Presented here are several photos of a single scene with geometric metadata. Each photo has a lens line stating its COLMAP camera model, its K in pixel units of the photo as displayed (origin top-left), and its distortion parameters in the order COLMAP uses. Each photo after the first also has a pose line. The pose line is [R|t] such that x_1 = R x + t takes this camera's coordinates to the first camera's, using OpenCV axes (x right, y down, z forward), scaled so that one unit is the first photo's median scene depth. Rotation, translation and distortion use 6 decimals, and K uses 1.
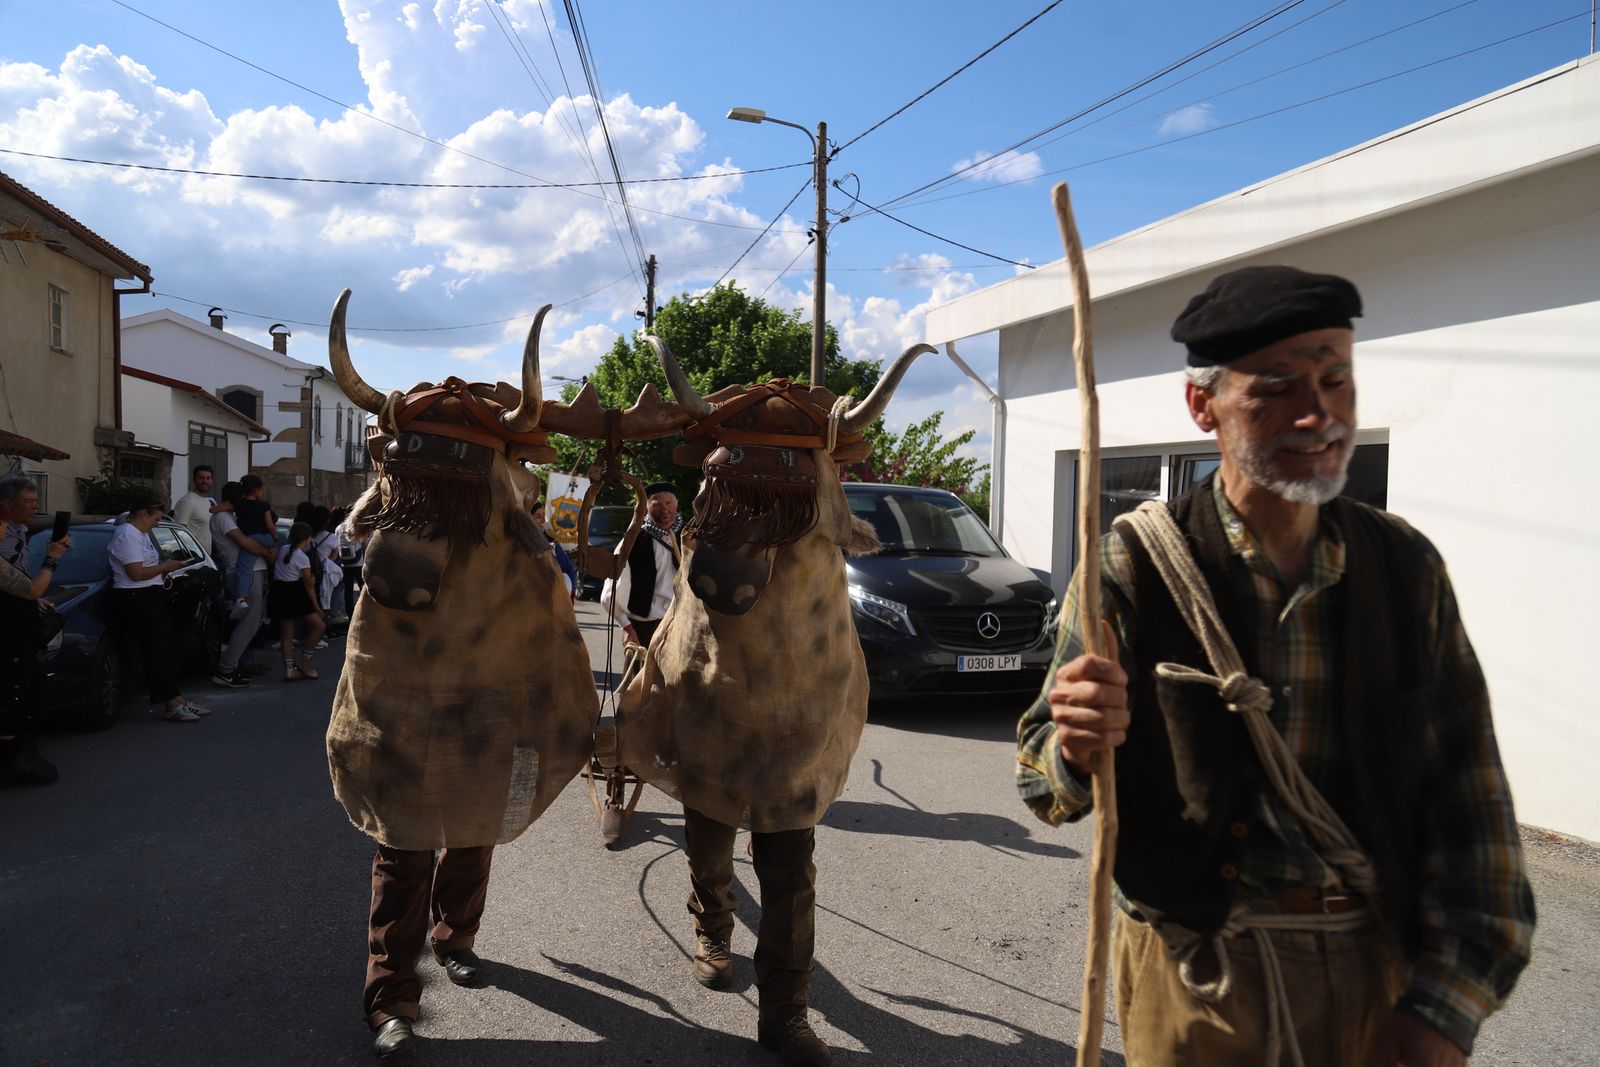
lens RADIAL K [[1089.6, 0, 806.4], [0, 1089.6, 533.1], [0, 0, 1]] dist [0.005168, 0.004545]
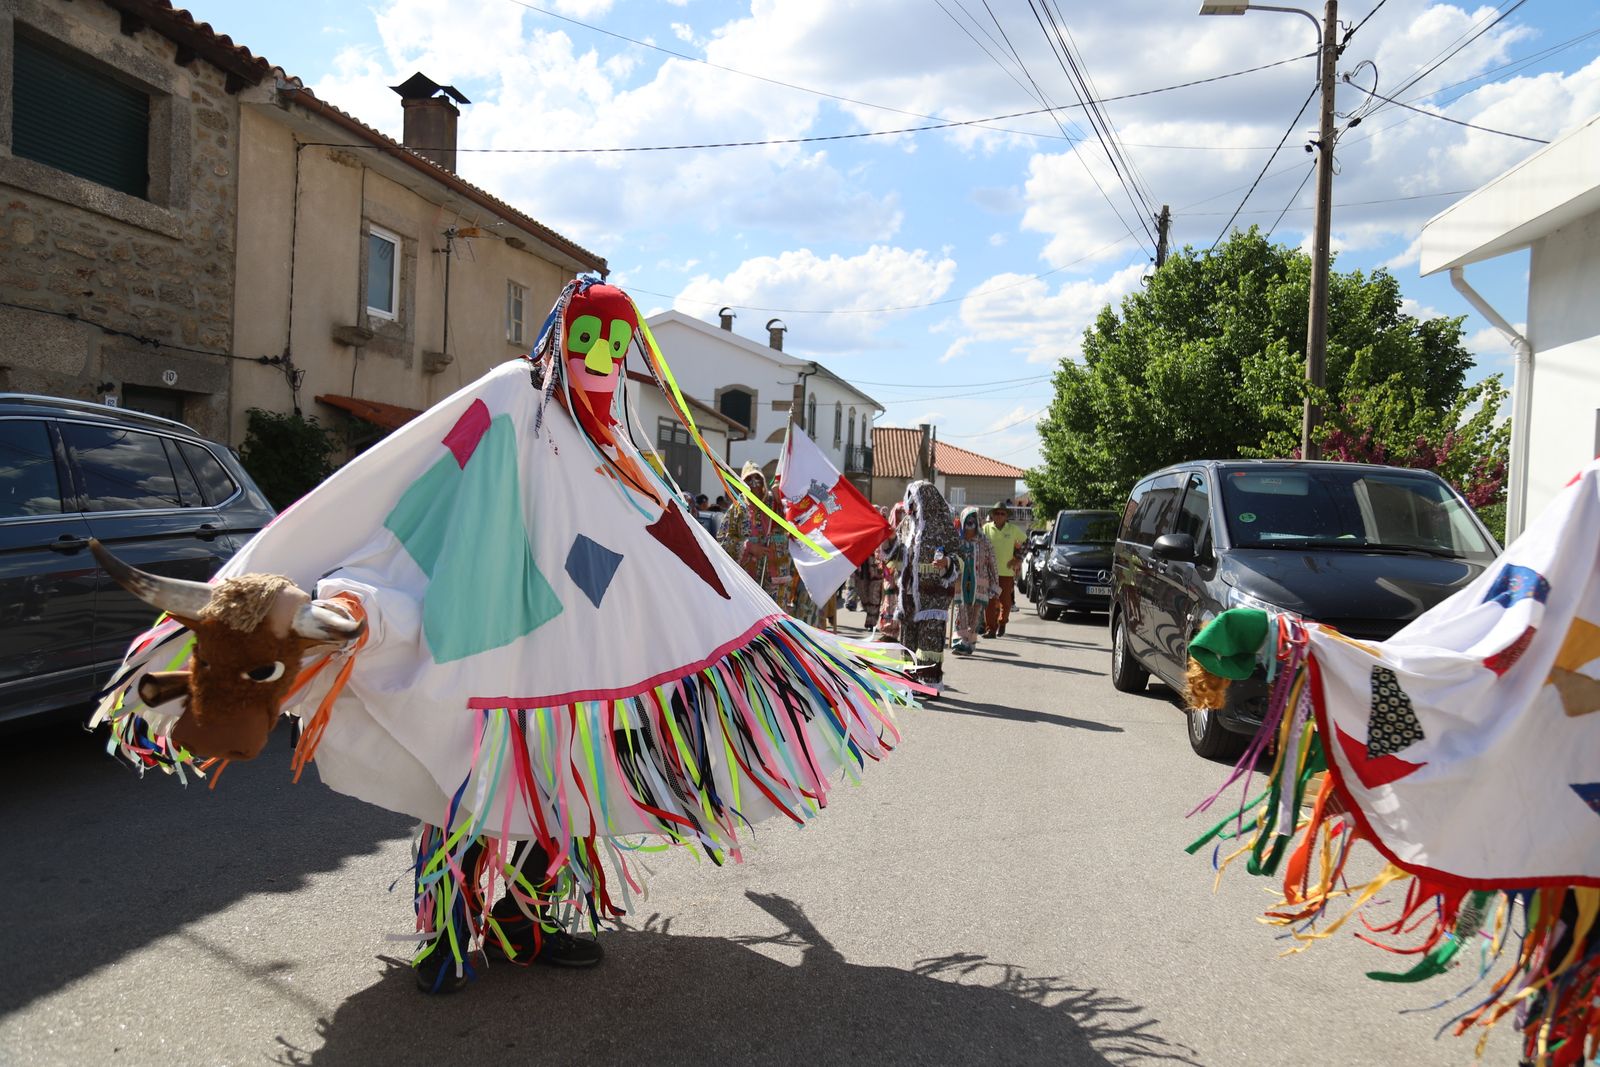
lens RADIAL K [[1285.2, 0, 802.6], [0, 1285.2, 536.9], [0, 0, 1]] dist [0.013093, 0.005954]
pose [[0.893308, 0.021206, -0.448944, 0.075649], [-0.028370, 0.999555, -0.009236, 0.013116], [0.448549, 0.020987, 0.893512, 0.028185]]
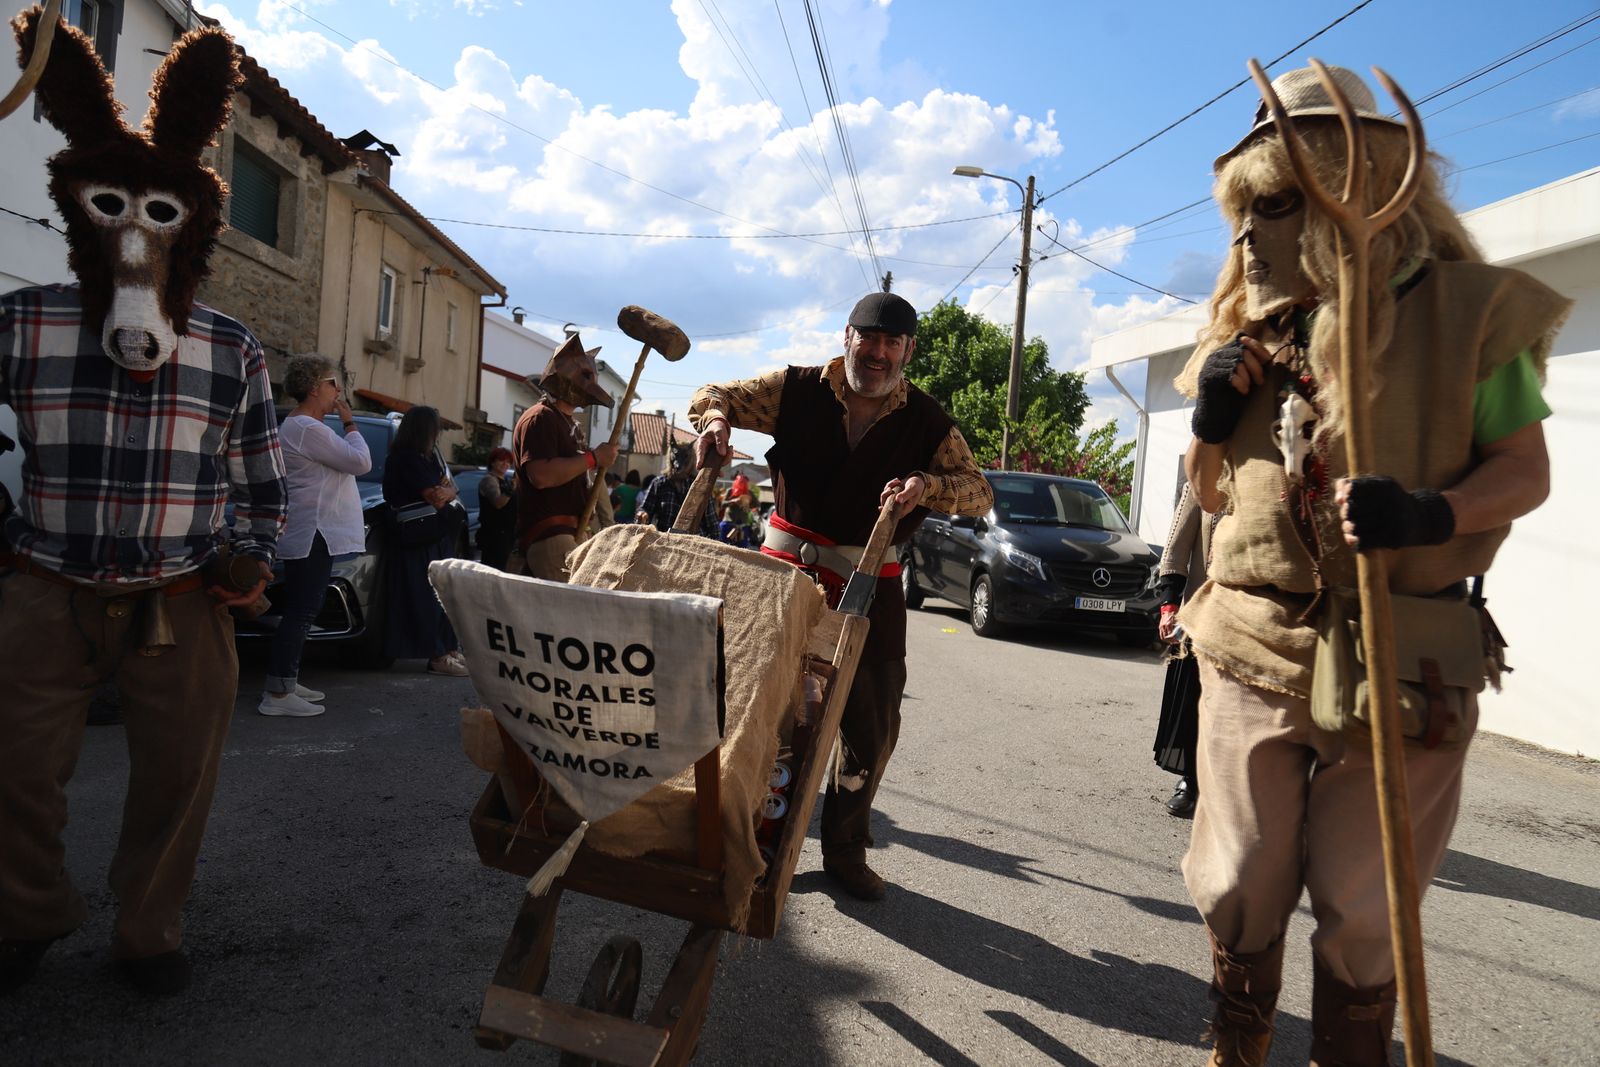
lens RADIAL K [[1100.2, 0, 806.5], [0, 1100.2, 531.5], [0, 0, 1]] dist [0.024113, -0.001063]
pose [[0.976855, 0.060768, -0.205089, 0.036027], [-0.060906, 0.998128, 0.005647, 0.017542], [0.205048, 0.006975, 0.978727, -0.185450]]
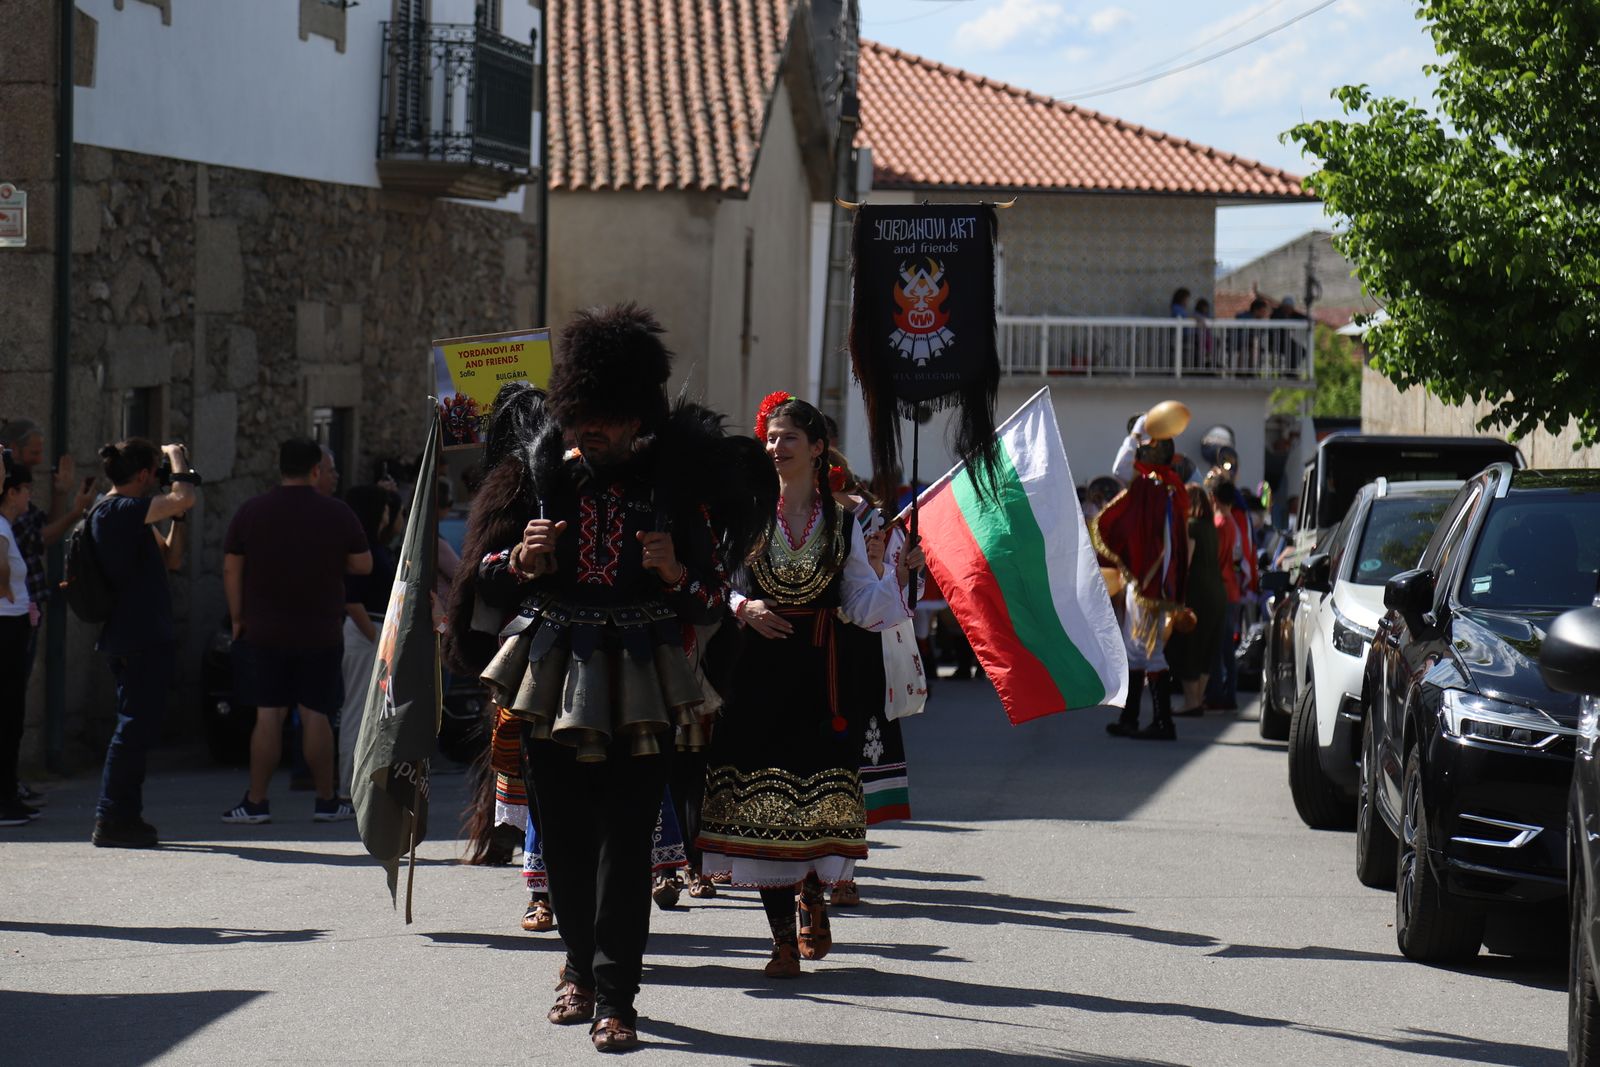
lens RADIAL K [[4685.4, 0, 758.8], [0, 4685.4, 535.1], [0, 0, 1]] dist [-0.008254, -0.086104]
pose [[0.923830, 0.011396, -0.382634, -0.137046], [-0.008210, 0.999917, 0.009957, -0.011498], [0.382716, -0.006057, 0.923846, 0.646569]]
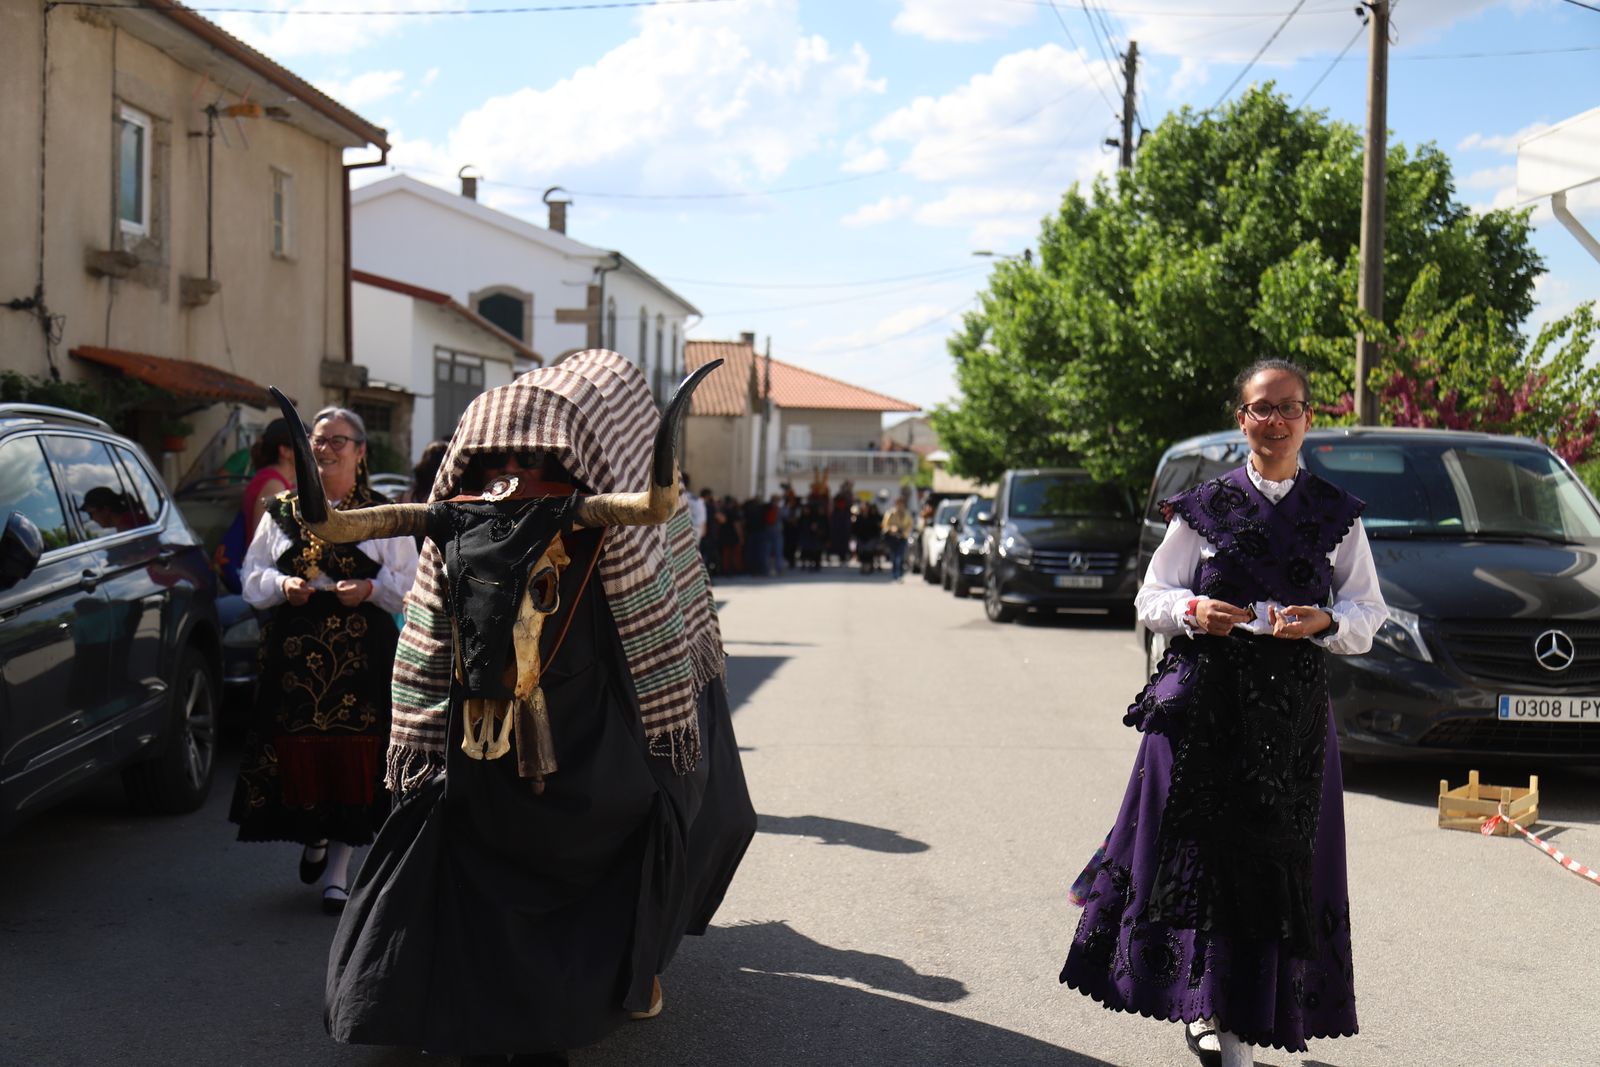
lens RADIAL K [[1990.0, 0, 803.7], [0, 1990.0, 554.5], [0, 0, 1]] dist [0.014353, 0.003057]
pose [[0.946987, 0.010548, -0.321100, 0.052959], [-0.005245, 0.999835, 0.017376, 0.004470], [0.321230, -0.014771, 0.946886, -0.104928]]
